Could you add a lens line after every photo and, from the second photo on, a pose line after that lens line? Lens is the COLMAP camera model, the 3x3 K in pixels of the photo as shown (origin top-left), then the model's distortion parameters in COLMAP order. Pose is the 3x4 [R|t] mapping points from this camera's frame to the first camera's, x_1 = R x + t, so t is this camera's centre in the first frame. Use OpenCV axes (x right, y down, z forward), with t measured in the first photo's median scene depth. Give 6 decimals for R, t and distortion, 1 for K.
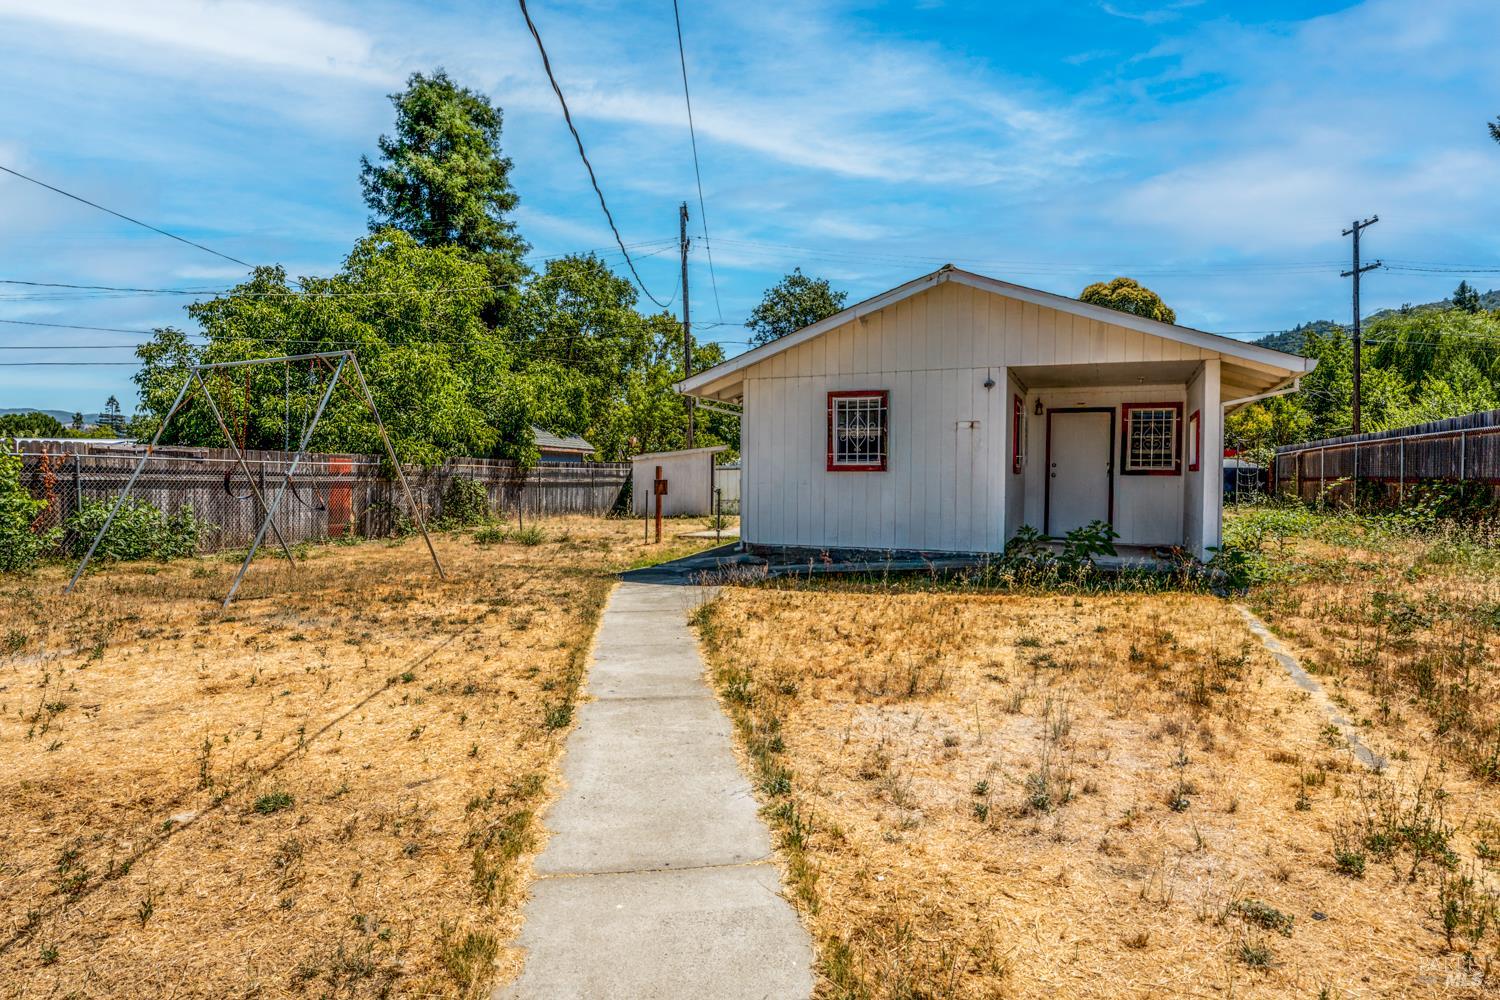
lens RADIAL K [[808.3, 0, 747.7], [0, 808.3, 495.9], [0, 0, 1]] dist [-0.017757, 0.000790]
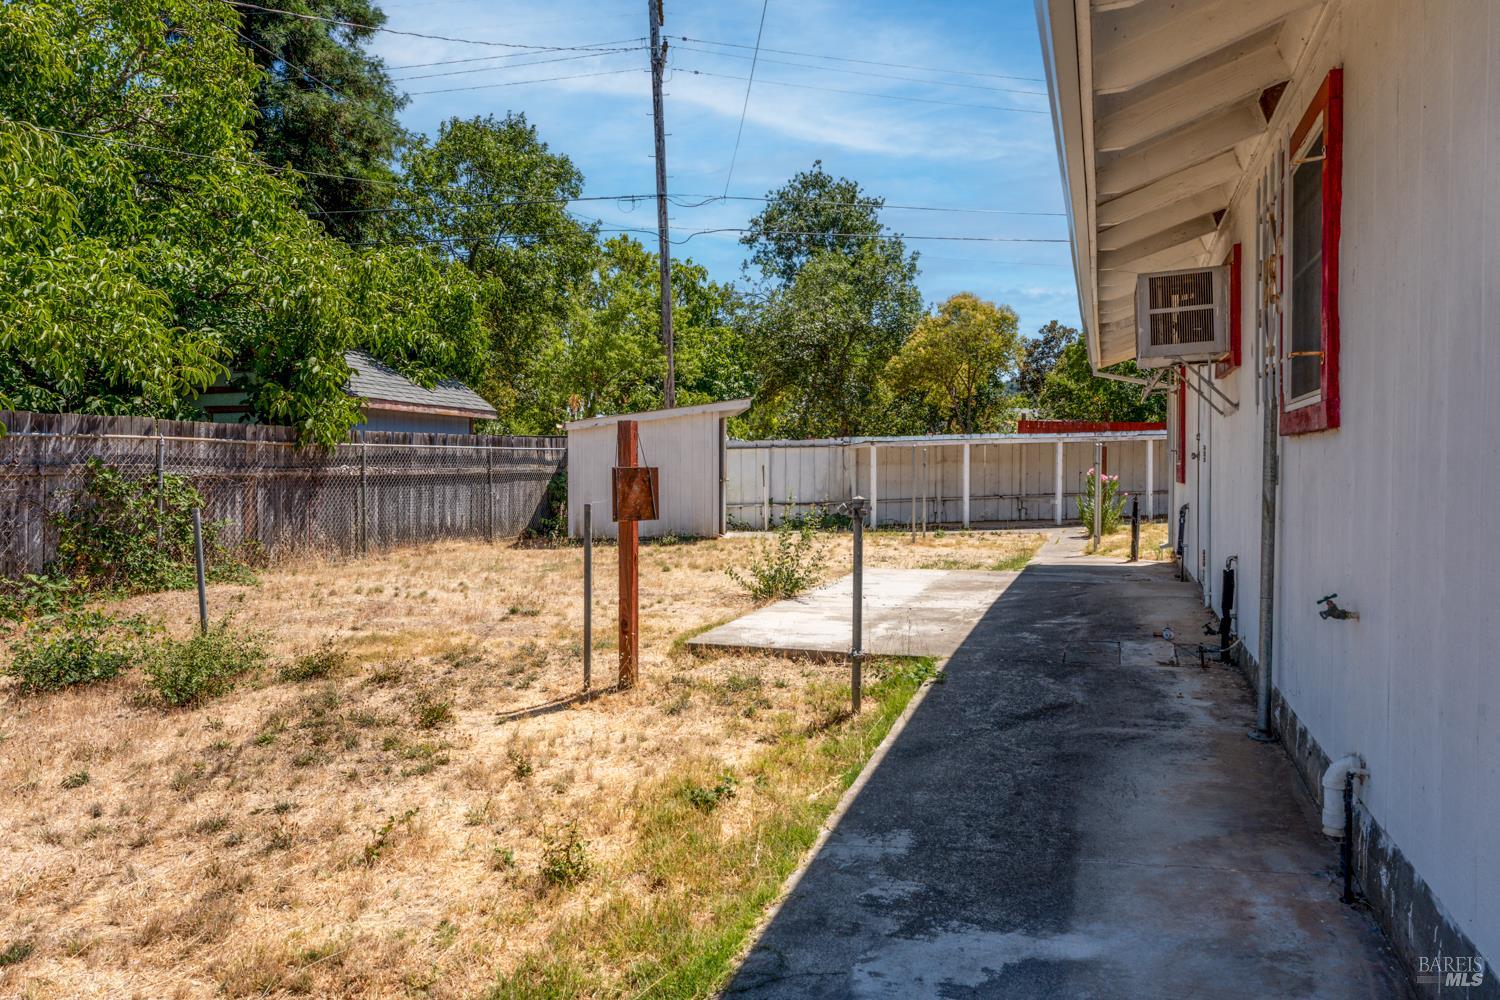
lens RADIAL K [[864.5, 0, 754.7], [0, 864.5, 501.9], [0, 0, 1]] dist [-0.002621, -0.000241]
pose [[0.998658, -0.008410, 0.051098, -0.050833], [0.007259, 0.999717, 0.022667, -0.010103], [-0.051274, -0.022266, 0.998436, 0.434958]]
